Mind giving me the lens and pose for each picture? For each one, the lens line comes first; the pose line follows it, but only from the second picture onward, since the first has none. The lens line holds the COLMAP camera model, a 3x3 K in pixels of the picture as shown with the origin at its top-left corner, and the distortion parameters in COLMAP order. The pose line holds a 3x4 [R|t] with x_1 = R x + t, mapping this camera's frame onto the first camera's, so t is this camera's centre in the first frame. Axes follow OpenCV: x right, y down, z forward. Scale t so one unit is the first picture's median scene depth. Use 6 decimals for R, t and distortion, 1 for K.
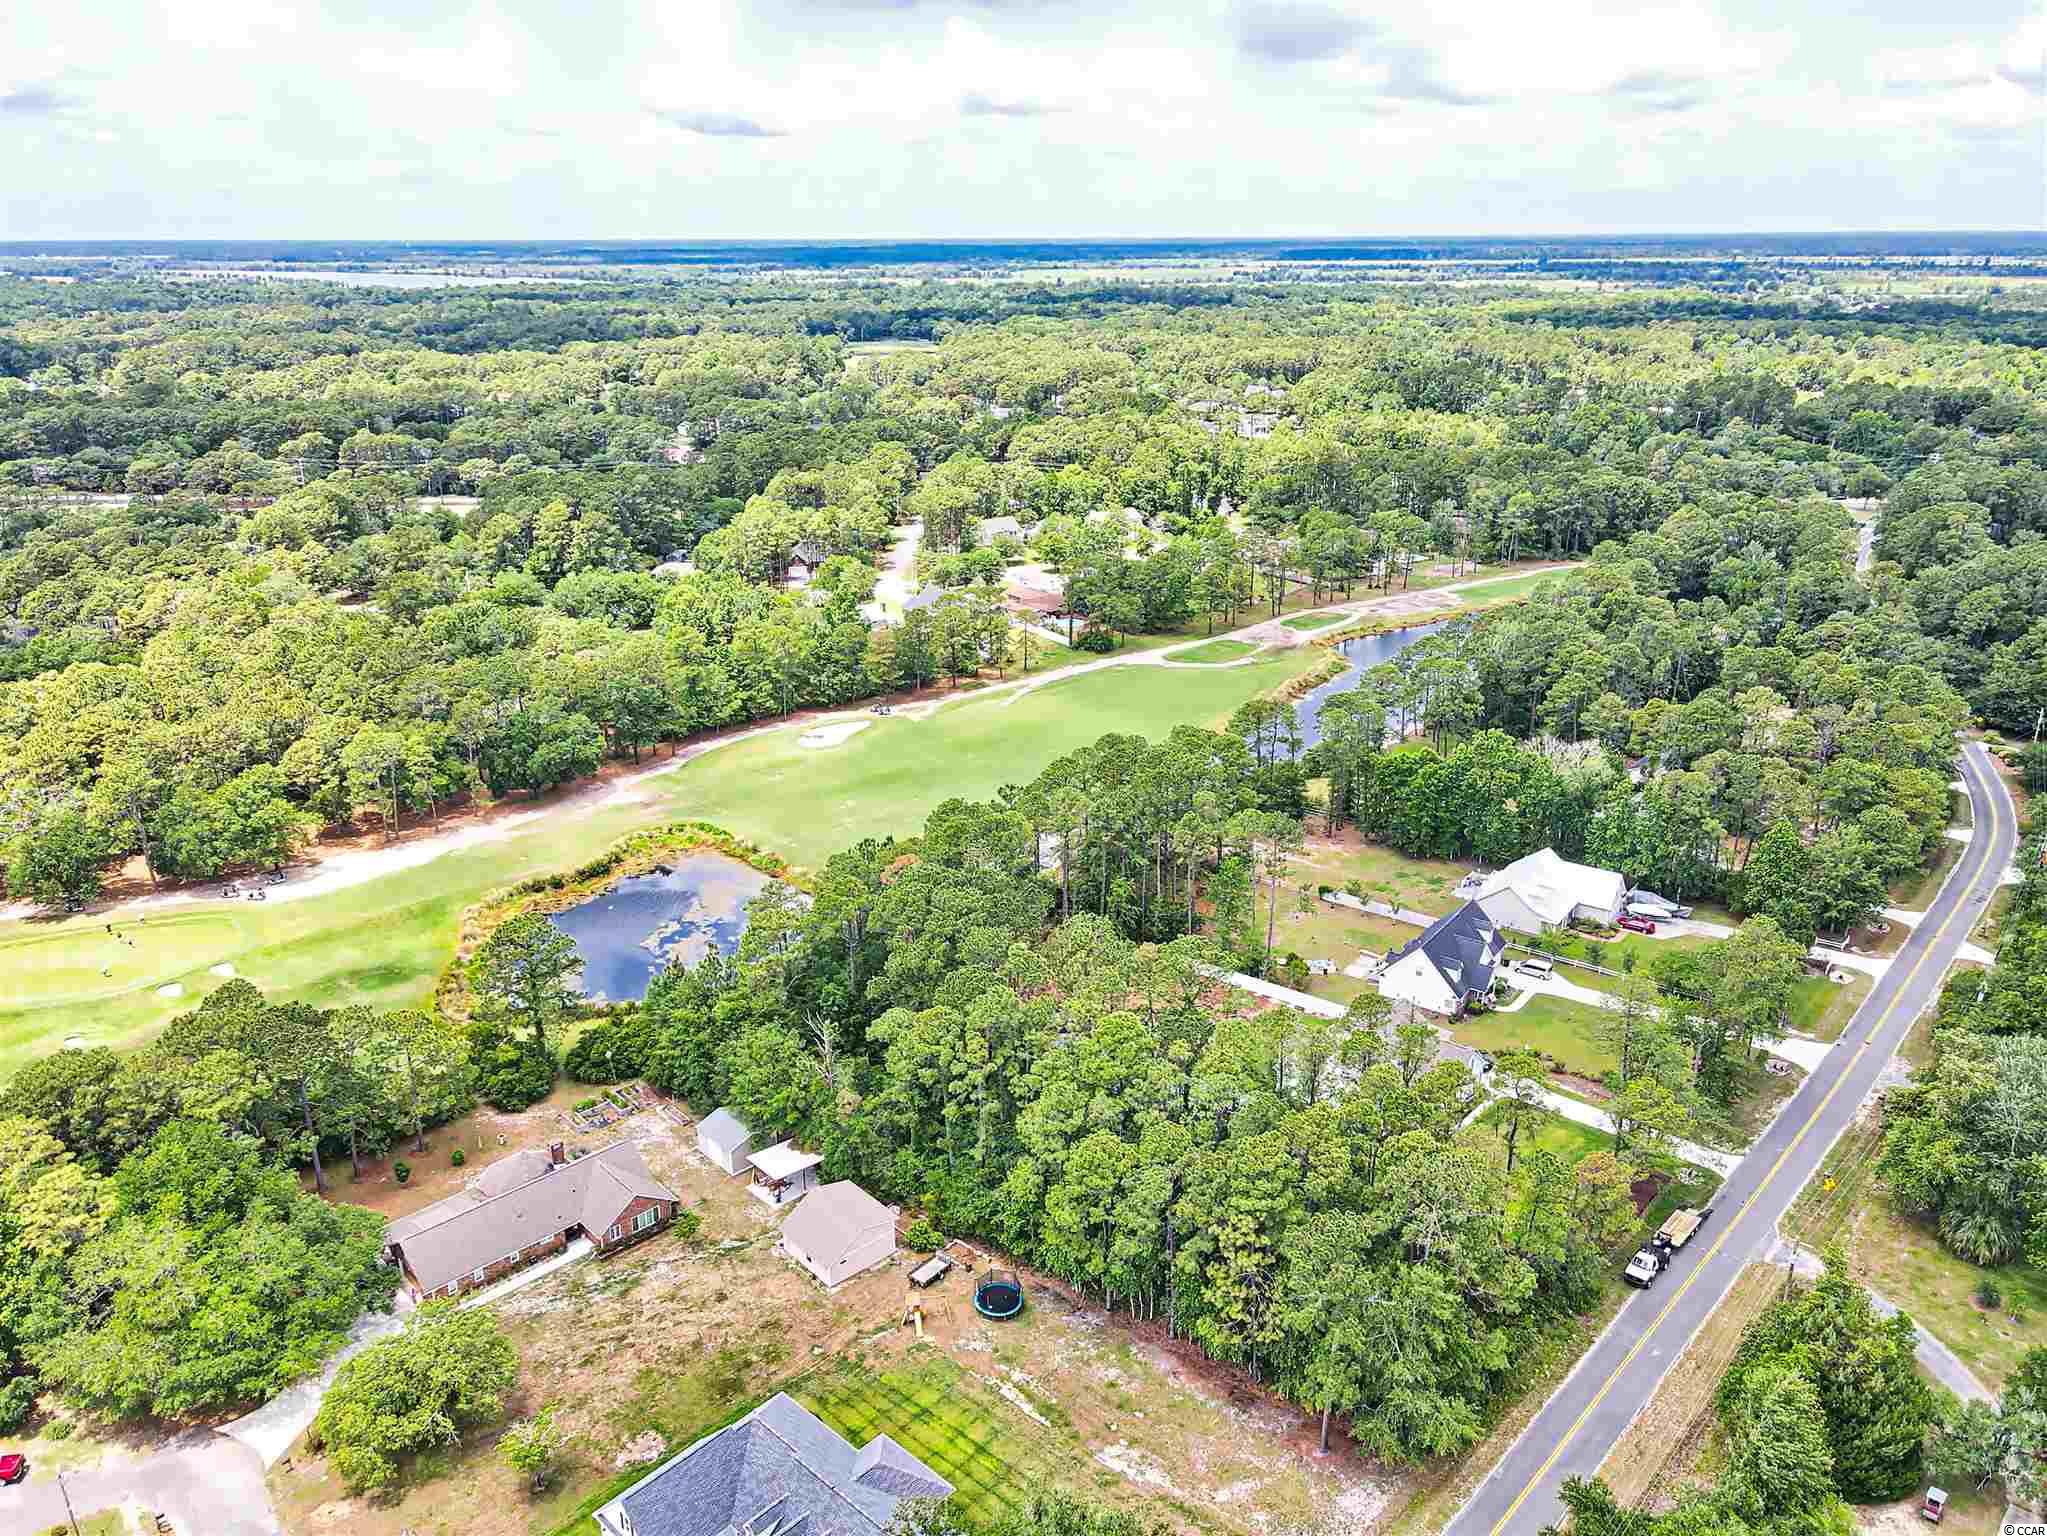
lens RADIAL K [[1500.4, 0, 1023.5], [0, 1500.4, 768.0], [0, 0, 1]] dist [-0.007027, 0.048956]
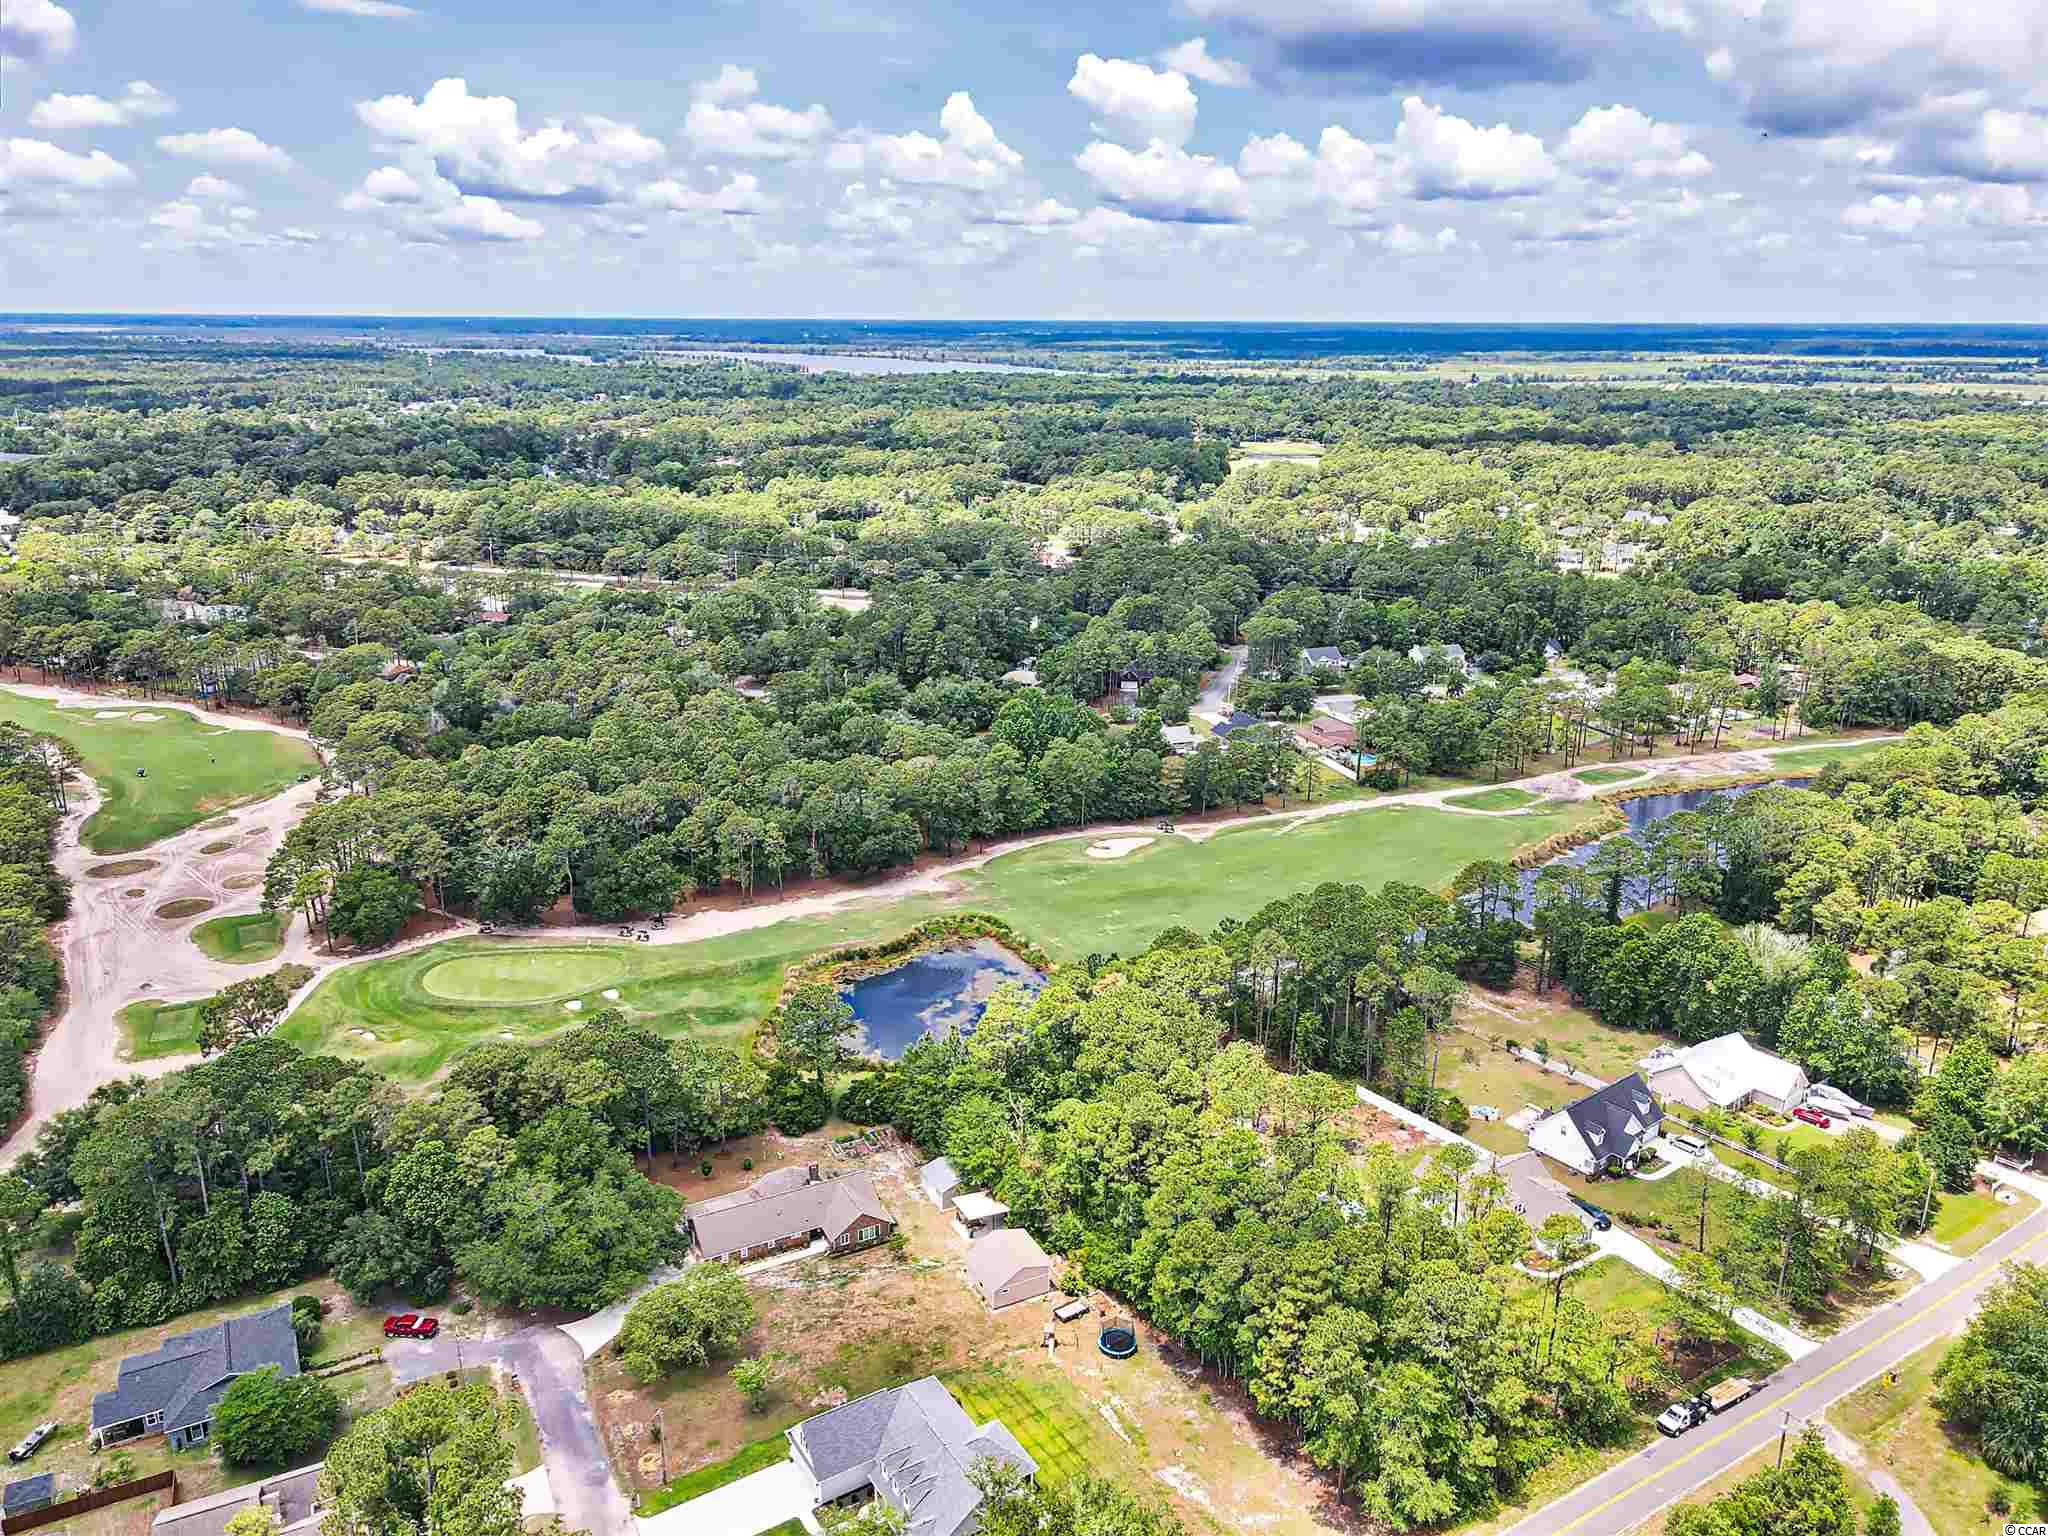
lens RADIAL K [[1501.1, 0, 1024.0], [0, 1501.1, 768.0], [0, 0, 1]] dist [-0.007027, 0.048956]
pose [[0.963797, 0.086472, -0.252228, 0.131869], [-0.098548, 0.994495, -0.035622, -0.052262], [0.247759, 0.059189, 0.967012, -0.193331]]
